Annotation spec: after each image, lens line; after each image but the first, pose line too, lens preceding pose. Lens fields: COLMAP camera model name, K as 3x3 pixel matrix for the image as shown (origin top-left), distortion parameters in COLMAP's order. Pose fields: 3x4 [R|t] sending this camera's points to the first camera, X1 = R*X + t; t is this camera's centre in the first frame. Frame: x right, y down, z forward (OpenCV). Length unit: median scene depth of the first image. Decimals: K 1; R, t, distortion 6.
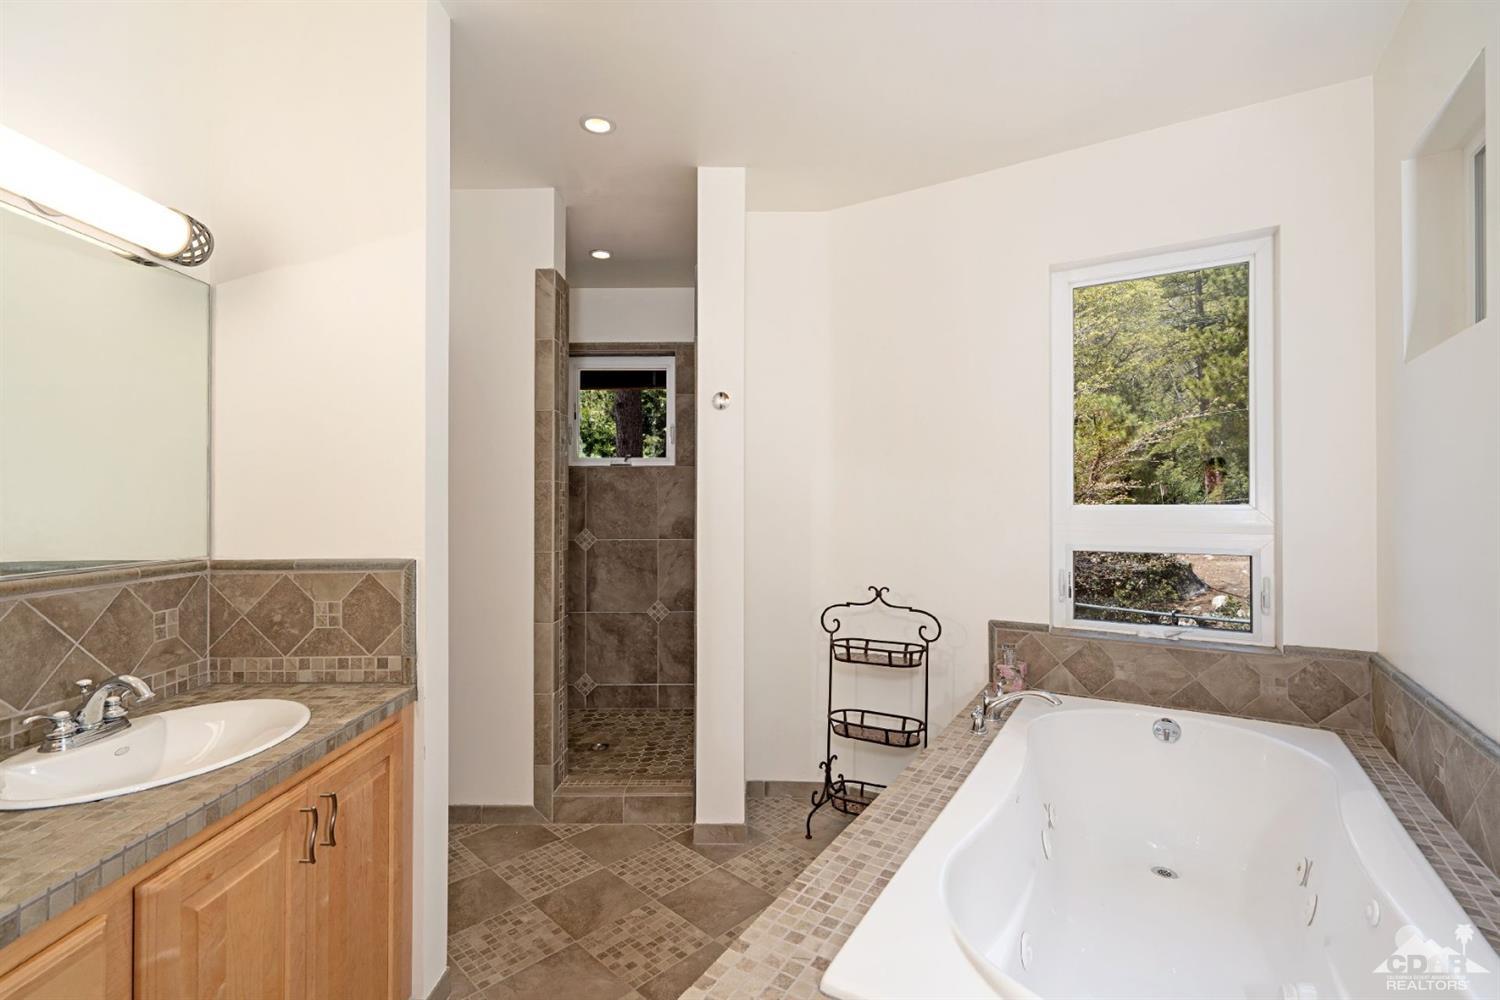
lens RADIAL K [[686.8, 0, 749.0], [0, 686.8, 500.2], [0, 0, 1]] dist [-0.002473, 0.000090]
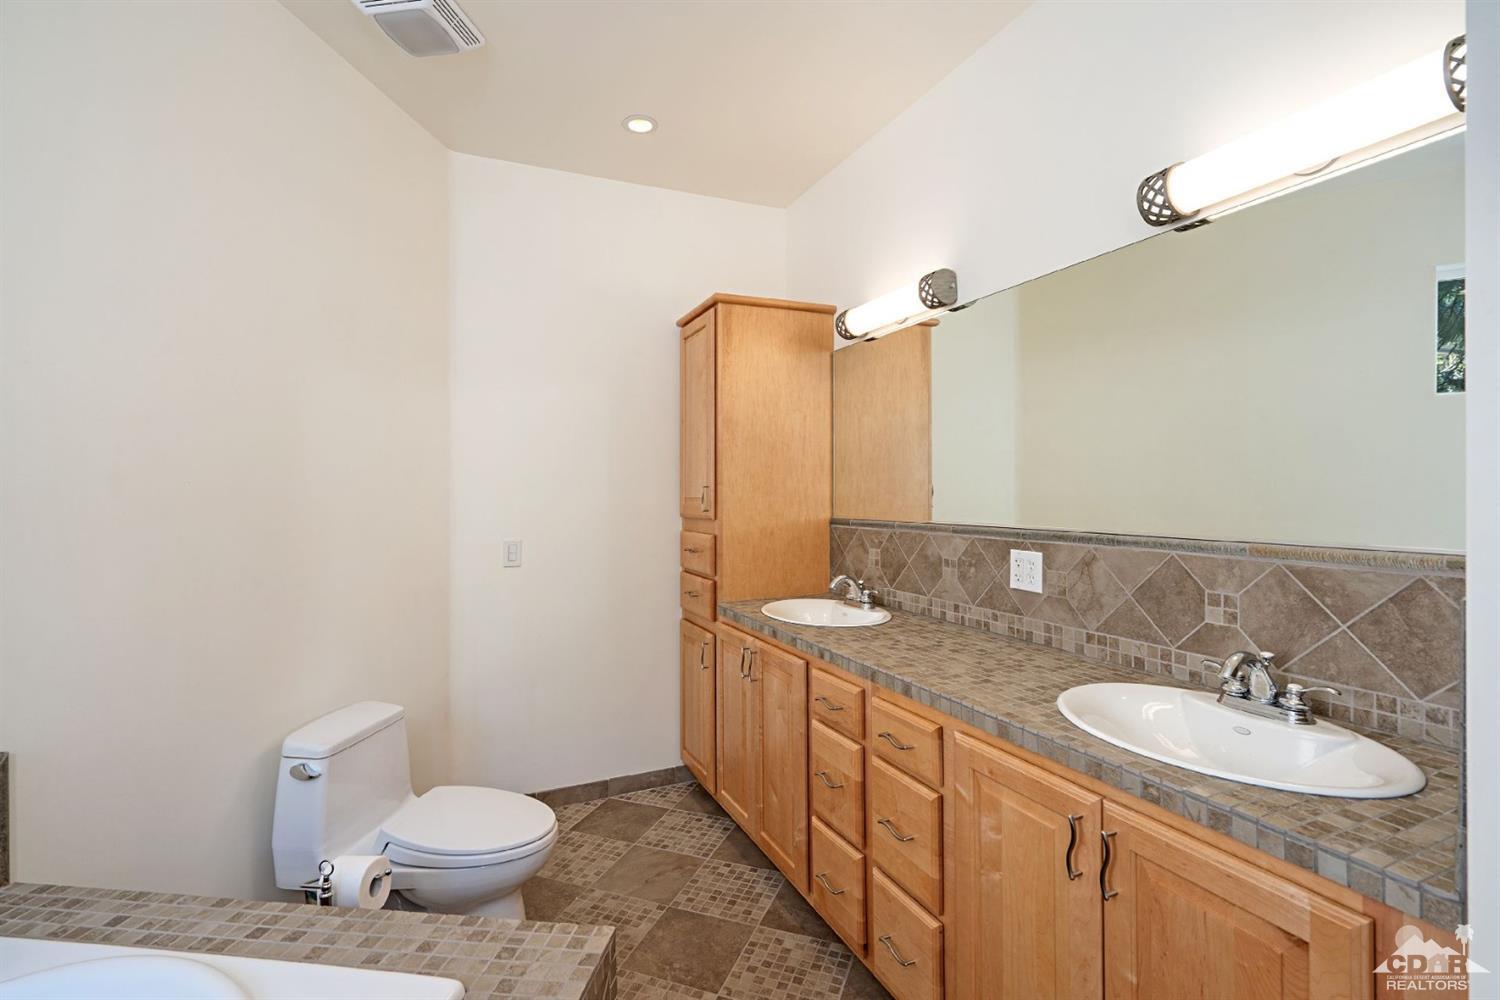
lens RADIAL K [[686.8, 0, 749.9], [0, 686.8, 493.5], [0, 0, 1]] dist [-0.002473, 0.000090]
pose [[-0.912577, 0.015783, -0.408601, 0.092982], [0.015022, 0.999874, 0.005070, 0.020491], [0.408630, -0.001511, -0.912699, 1.564338]]
